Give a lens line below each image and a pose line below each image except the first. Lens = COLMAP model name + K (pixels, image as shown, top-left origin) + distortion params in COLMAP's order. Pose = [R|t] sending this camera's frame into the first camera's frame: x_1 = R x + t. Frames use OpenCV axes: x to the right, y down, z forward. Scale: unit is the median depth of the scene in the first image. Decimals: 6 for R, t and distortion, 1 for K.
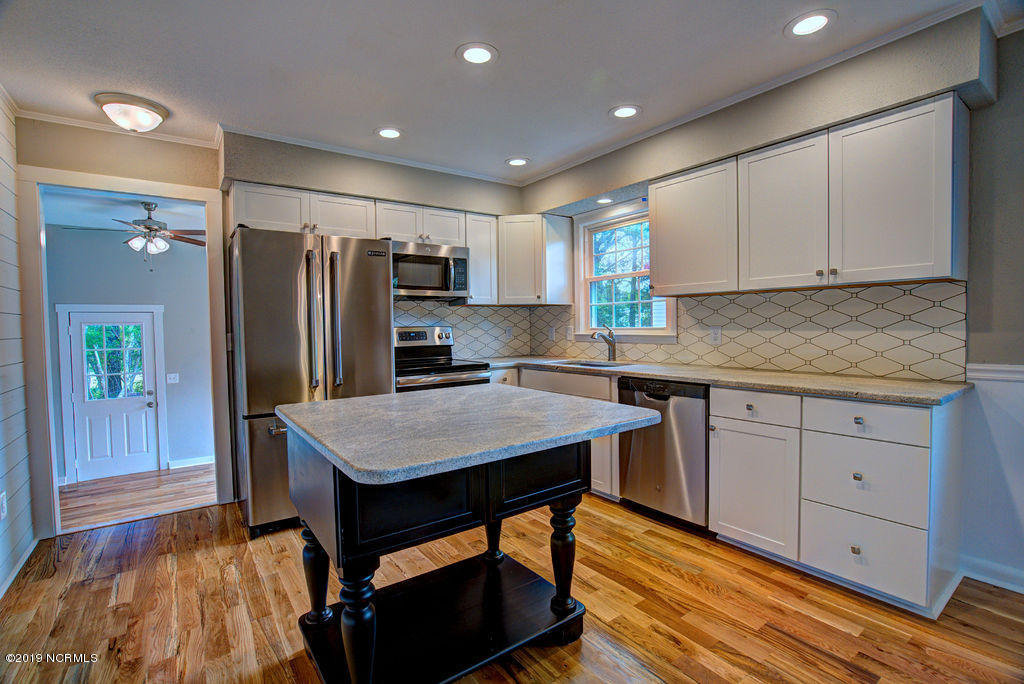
lens RADIAL K [[473.1, 0, 512.0], [0, 473.1, 342.0], [0, 0, 1]] dist [-0.064532, 0.026259]
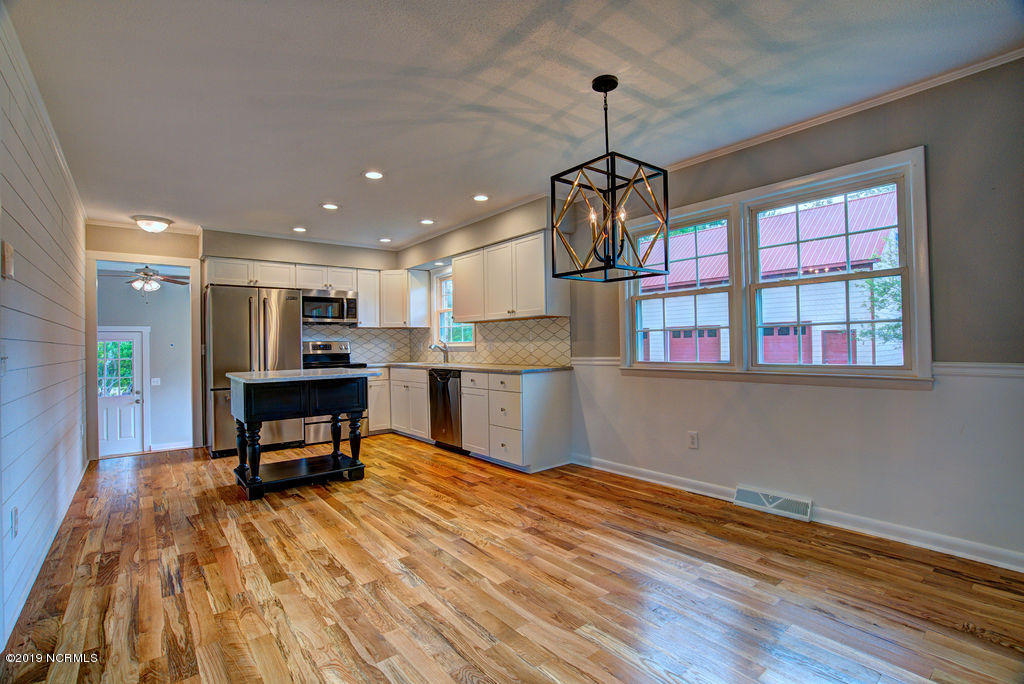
lens RADIAL K [[473.1, 0, 512.0], [0, 473.1, 342.0], [0, 0, 1]] dist [-0.064532, 0.026259]
pose [[0.998595, -0.000376, 0.052992, 0.381199], [0.002647, 0.999080, -0.042798, 0.042603], [-0.052927, 0.042878, 0.997677, -0.664228]]
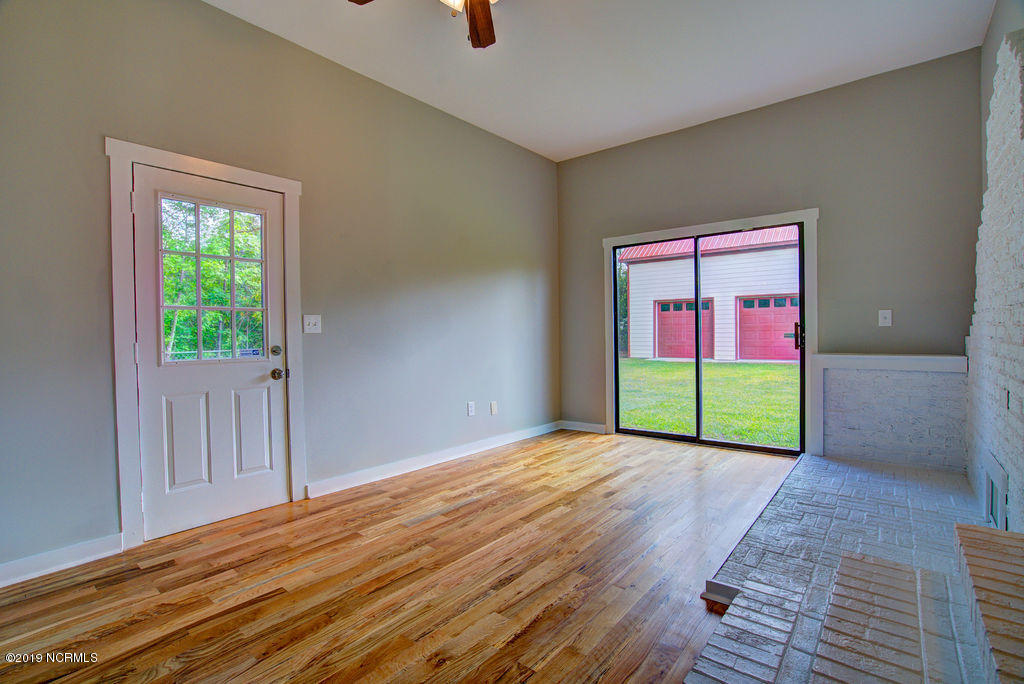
lens RADIAL K [[473.1, 0, 512.0], [0, 473.1, 342.0], [0, 0, 1]] dist [-0.064532, 0.026259]
pose [[0.966573, -0.001900, 0.256383, -1.153410], [0.005817, 0.999878, -0.014523, 0.190664], [-0.256324, 0.015529, 0.966466, 0.750257]]
